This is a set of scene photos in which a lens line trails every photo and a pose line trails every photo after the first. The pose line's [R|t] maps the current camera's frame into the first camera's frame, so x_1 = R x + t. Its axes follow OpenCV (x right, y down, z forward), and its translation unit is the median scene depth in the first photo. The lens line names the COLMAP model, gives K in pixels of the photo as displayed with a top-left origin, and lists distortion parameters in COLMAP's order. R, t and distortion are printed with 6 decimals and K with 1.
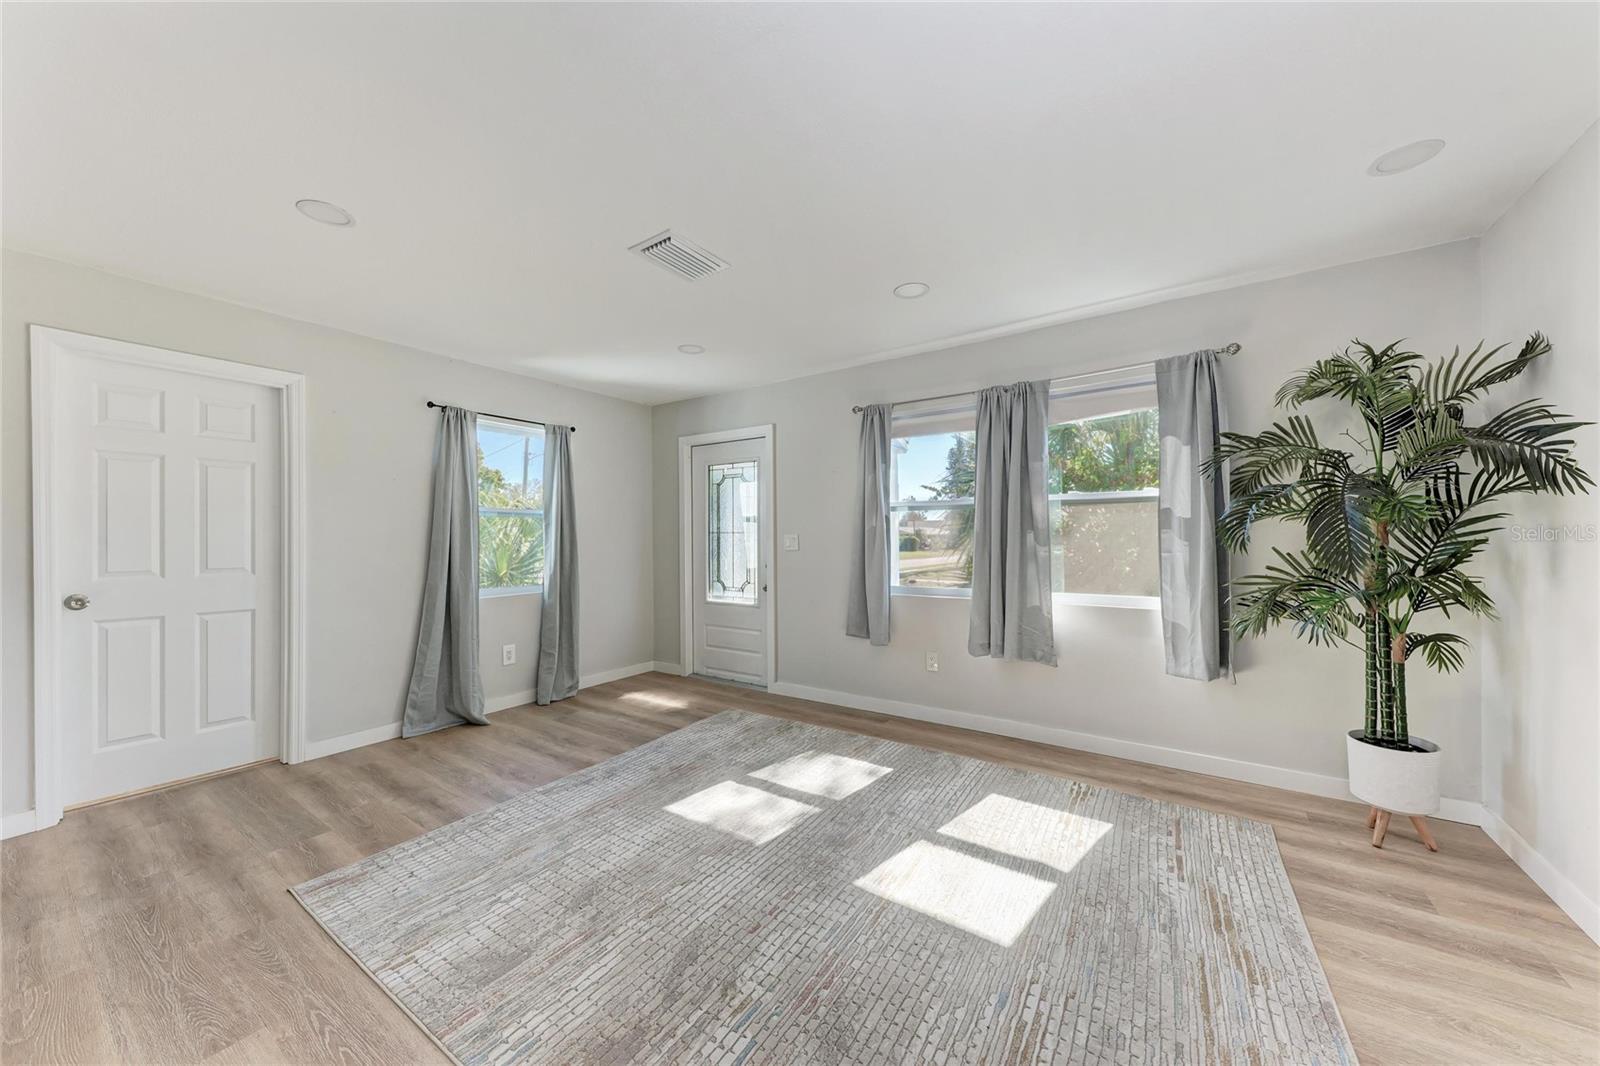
lens RADIAL K [[556.7, 0, 797.7], [0, 556.7, 531.9], [0, 0, 1]] dist [0.008497, -0.000790]
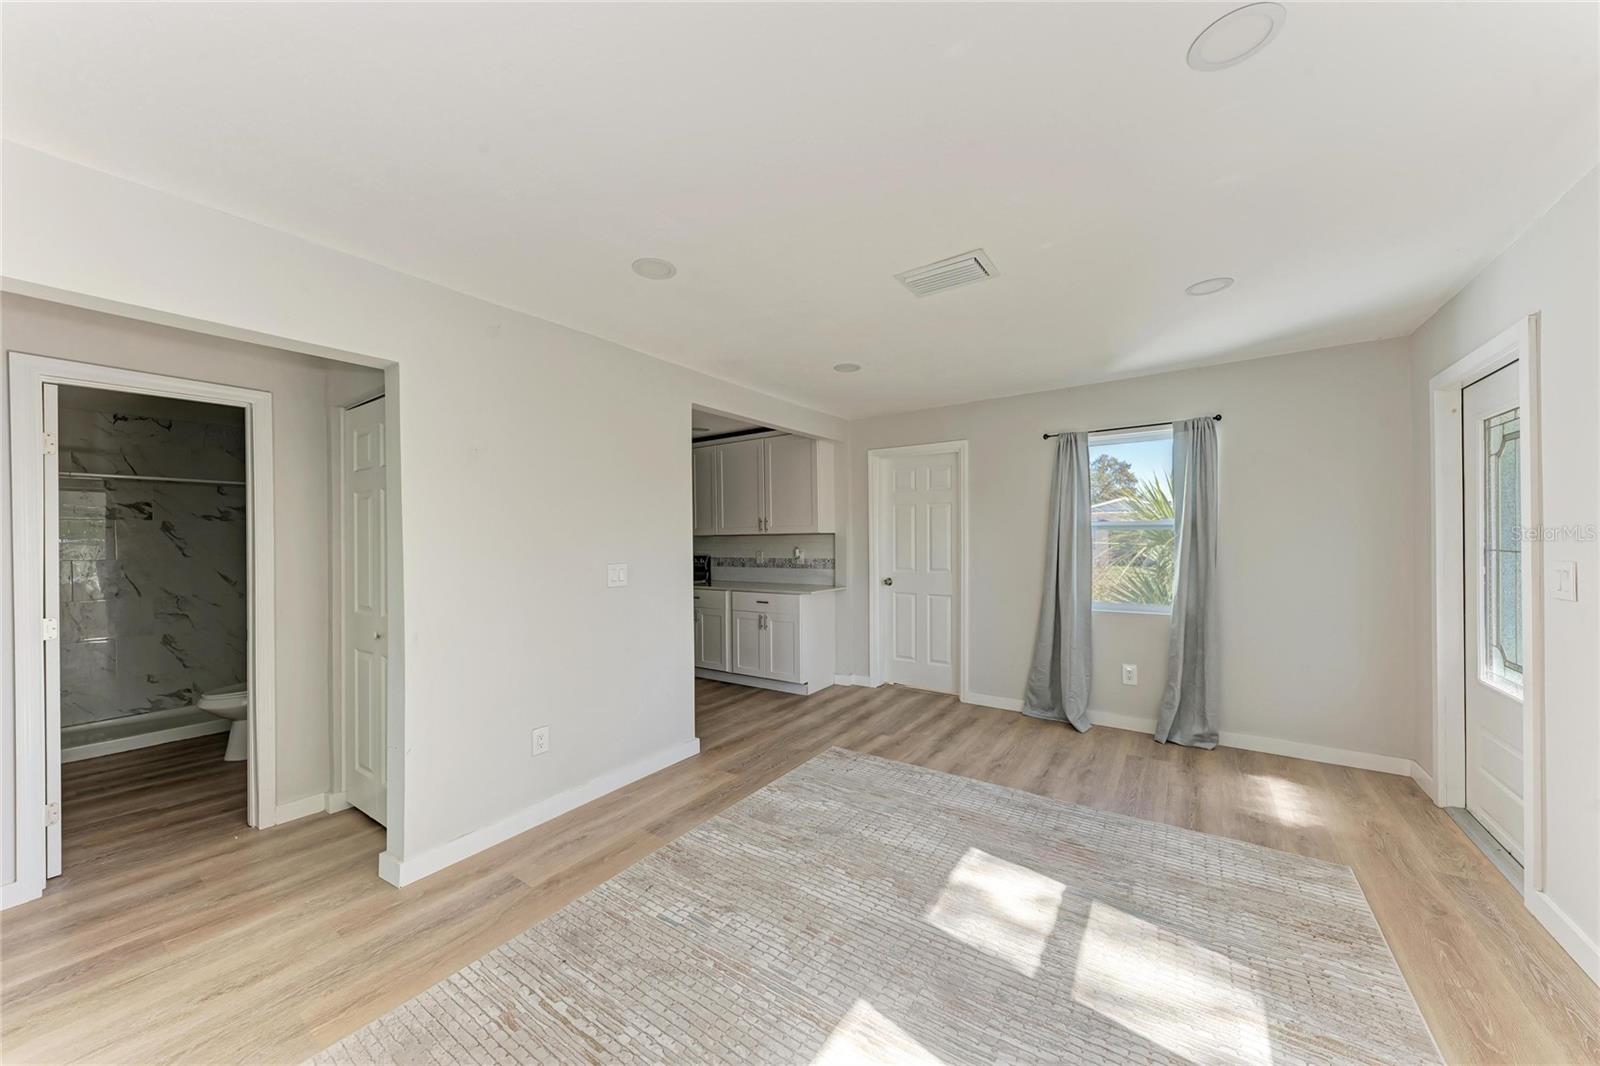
lens RADIAL K [[556.7, 0, 799.4], [0, 556.7, 539.1], [0, 0, 1]] dist [0.008497, -0.000790]
pose [[-0.014757, 0.007065, -0.999866, 0.633596], [0.017346, 0.999826, 0.006809, -0.041513], [0.999741, -0.017243, -0.014877, 0.634115]]
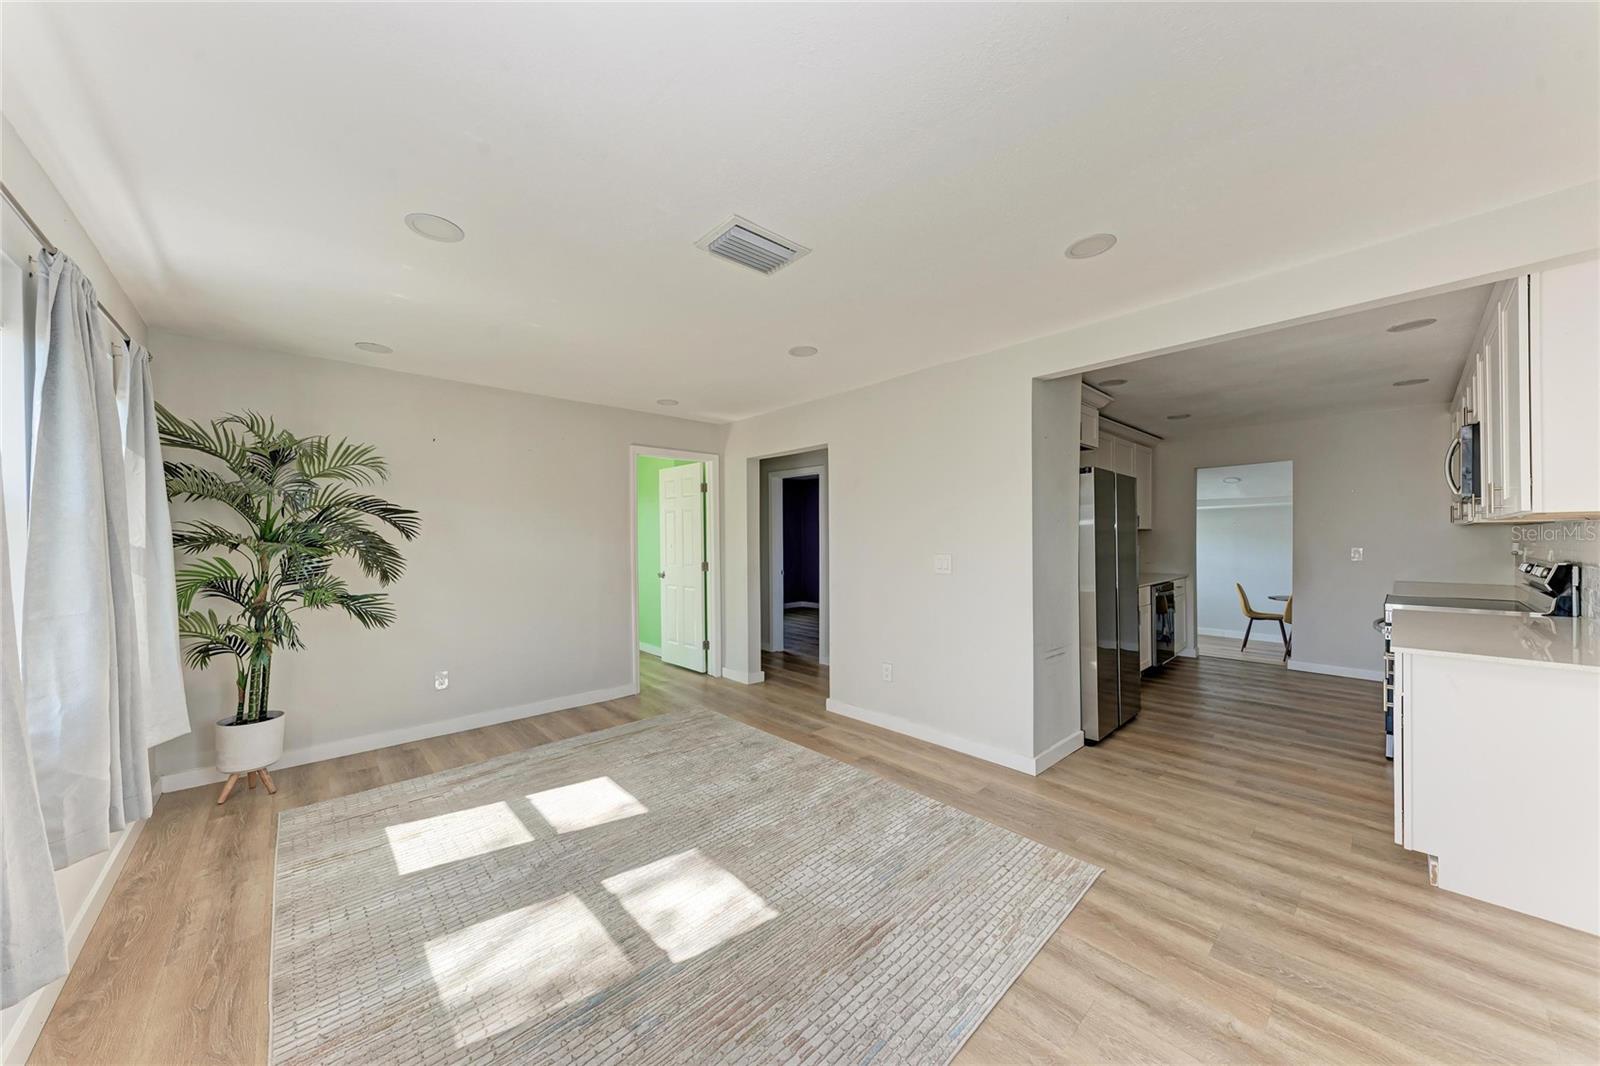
lens RADIAL K [[548.6, 0, 792.4], [0, 548.6, 541.5], [0, 0, 1]] dist [0.008879, -0.000435]
pose [[-0.970954, 0.013062, 0.238908, -0.390359], [0.013412, 0.999910, -0.000160, -0.022817], [-0.238888, 0.003049, -0.971042, 1.520634]]
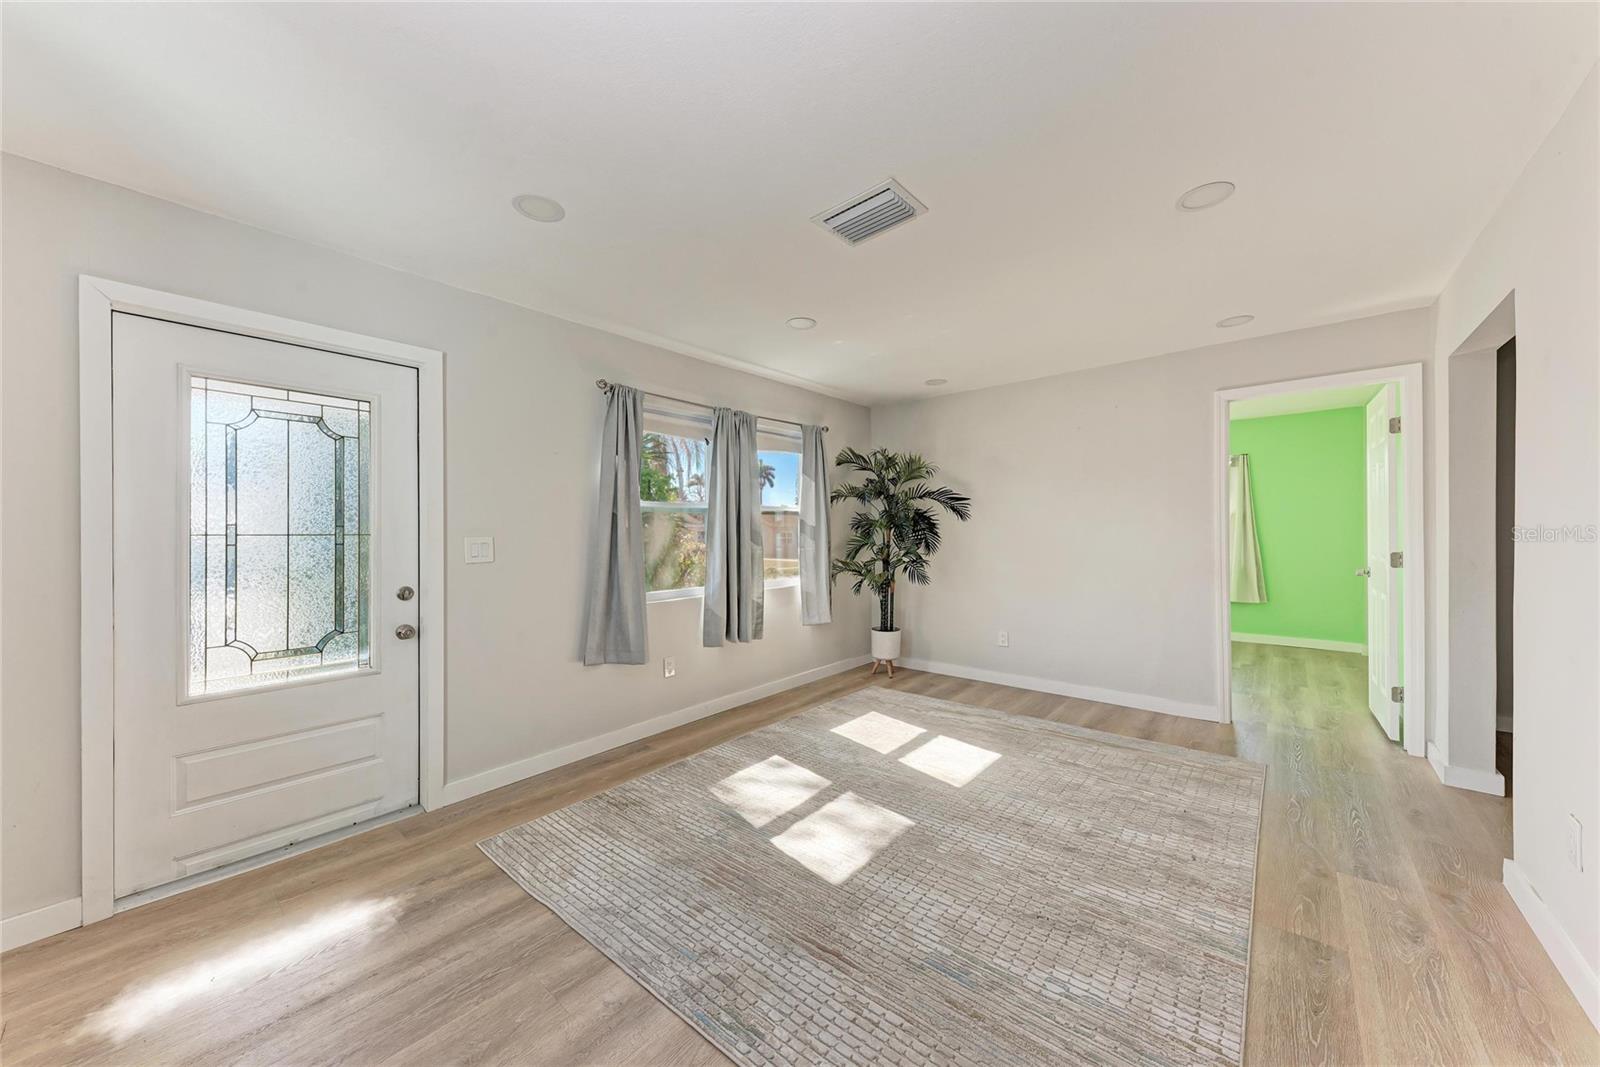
lens RADIAL K [[556.7, 0, 797.3], [0, 556.7, 533.0], [0, 0, 1]] dist [0.008497, -0.000790]
pose [[0.116739, 0.006312, 0.993143, -0.900550], [0.003204, 0.999972, -0.006732, 0.005527], [-0.993157, 0.003968, 0.116715, 0.841263]]
